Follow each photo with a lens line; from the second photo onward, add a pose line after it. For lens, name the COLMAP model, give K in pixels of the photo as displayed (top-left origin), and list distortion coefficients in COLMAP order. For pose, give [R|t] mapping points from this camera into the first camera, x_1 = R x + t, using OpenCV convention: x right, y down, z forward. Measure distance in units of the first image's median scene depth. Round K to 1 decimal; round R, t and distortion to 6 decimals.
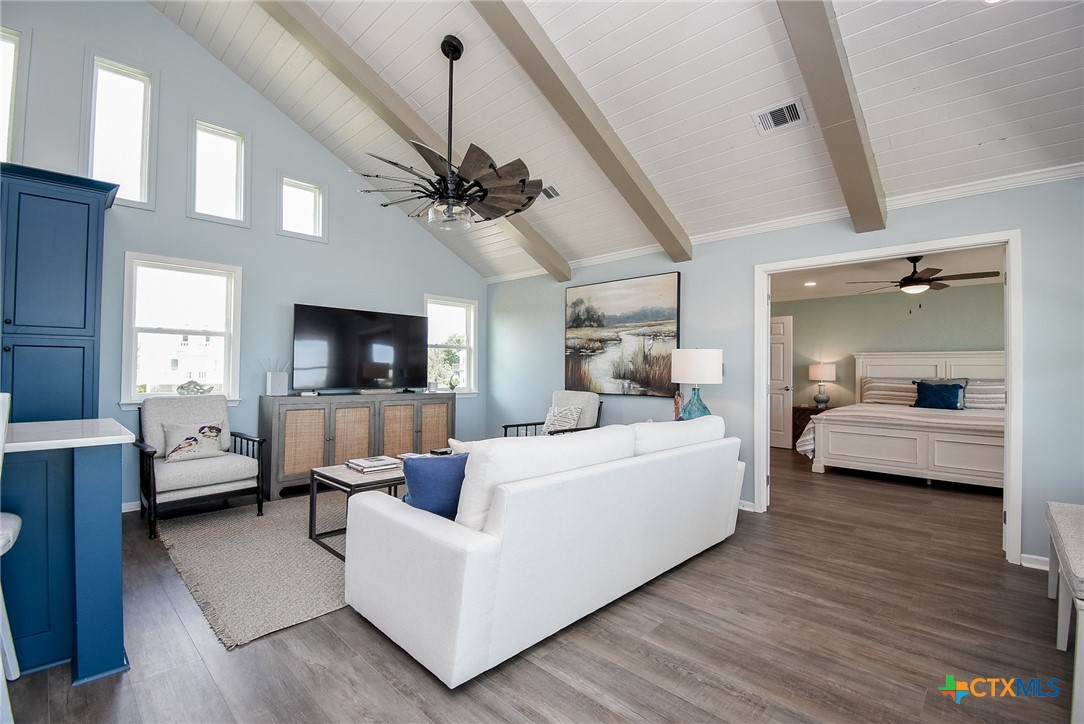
lens RADIAL K [[476.3, 0, 546.1], [0, 476.3, 359.7], [0, 0, 1]] dist [0.004918, -0.012462]
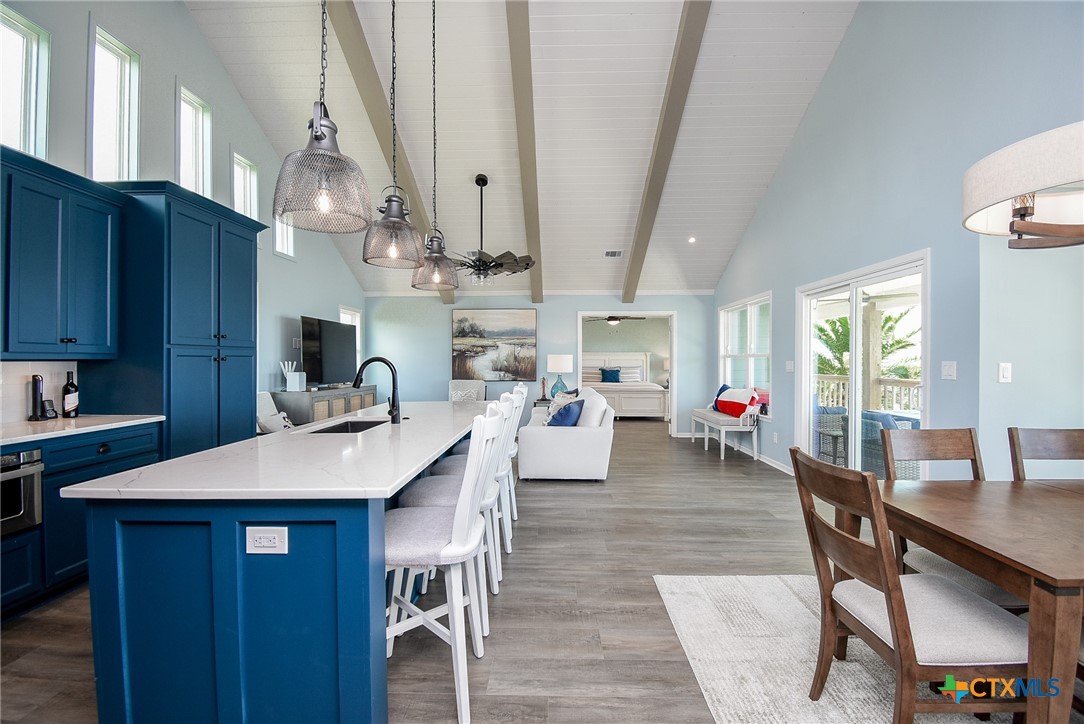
lens RADIAL K [[476.3, 0, 541.0], [0, 476.3, 361.5], [0, 0, 1]] dist [0.004918, -0.012462]
pose [[0.744165, -0.010296, 0.667916, -0.806685], [-0.006321, 0.999728, 0.022454, -0.028928], [-0.667966, -0.020931, 0.743897, -0.290787]]
